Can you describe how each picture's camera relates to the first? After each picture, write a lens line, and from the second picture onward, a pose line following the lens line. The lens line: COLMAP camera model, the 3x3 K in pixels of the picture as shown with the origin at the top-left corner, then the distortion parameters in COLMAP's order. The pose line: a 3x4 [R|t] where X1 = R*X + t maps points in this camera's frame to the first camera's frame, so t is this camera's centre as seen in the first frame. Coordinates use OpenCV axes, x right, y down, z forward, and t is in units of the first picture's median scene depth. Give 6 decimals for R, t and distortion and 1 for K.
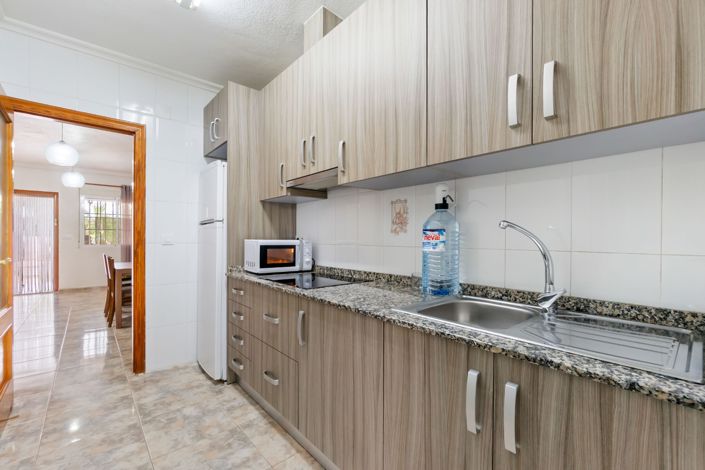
lens RADIAL K [[306.1, 0, 348.6], [0, 306.1, 238.4], [0, 0, 1]] dist [-0.003939, -0.000130]
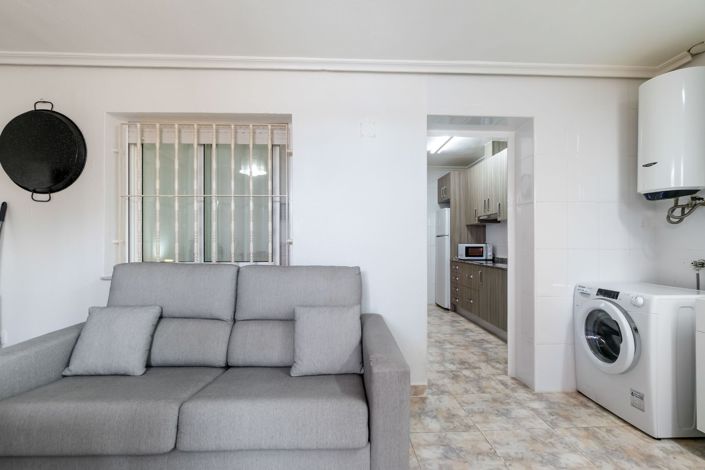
lens RADIAL K [[306.1, 0, 347.6], [0, 306.1, 242.2], [0, 0, 1]] dist [-0.003939, -0.000130]
pose [[0.778500, -0.008512, -0.627587, 0.403399], [0.002945, 0.999947, -0.009909, 0.010135], [0.627638, 0.005866, 0.778483, -1.160113]]
